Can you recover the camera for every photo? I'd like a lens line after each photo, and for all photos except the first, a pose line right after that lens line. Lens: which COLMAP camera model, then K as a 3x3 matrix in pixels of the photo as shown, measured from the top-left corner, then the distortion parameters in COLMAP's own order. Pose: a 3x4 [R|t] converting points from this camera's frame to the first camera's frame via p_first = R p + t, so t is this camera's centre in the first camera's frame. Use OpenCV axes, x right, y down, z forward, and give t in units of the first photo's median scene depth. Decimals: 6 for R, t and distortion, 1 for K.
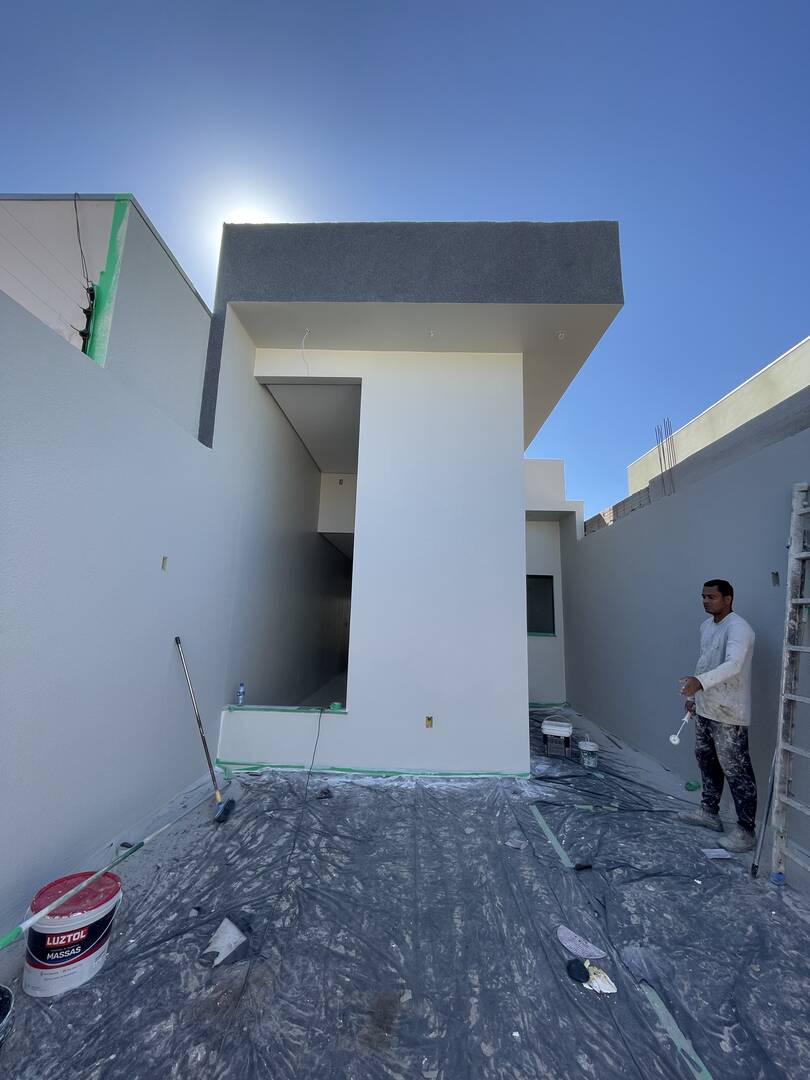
lens RADIAL K [[434.1, 0, 408.4], [0, 434.1, 537.9], [0, 0, 1]] dist [-0.001481, -0.000384]
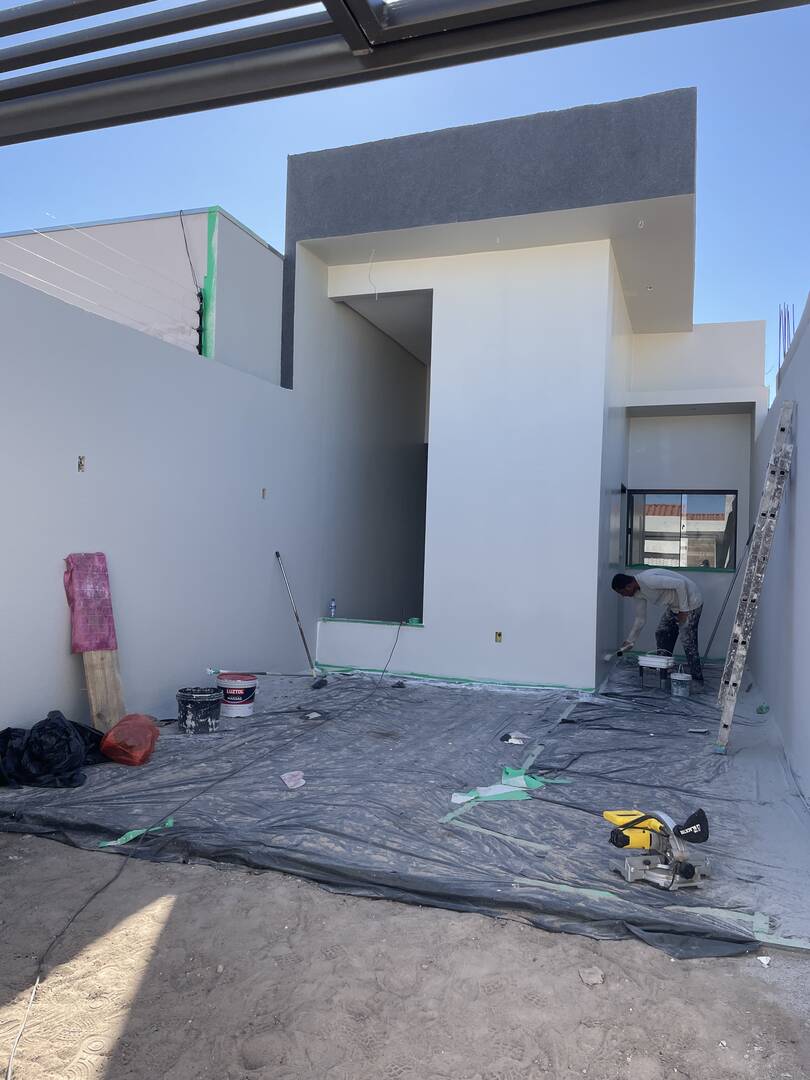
lens RADIAL K [[804.3, 0, 405.0], [0, 804.3, 540.0], [0, 0, 1]] dist [0.057797, -0.001949]
pose [[0.947465, -0.000522, -0.319860, 0.463379], [0.048484, 0.988678, 0.142003, -0.096218], [0.316165, -0.150051, 0.936763, -0.871586]]
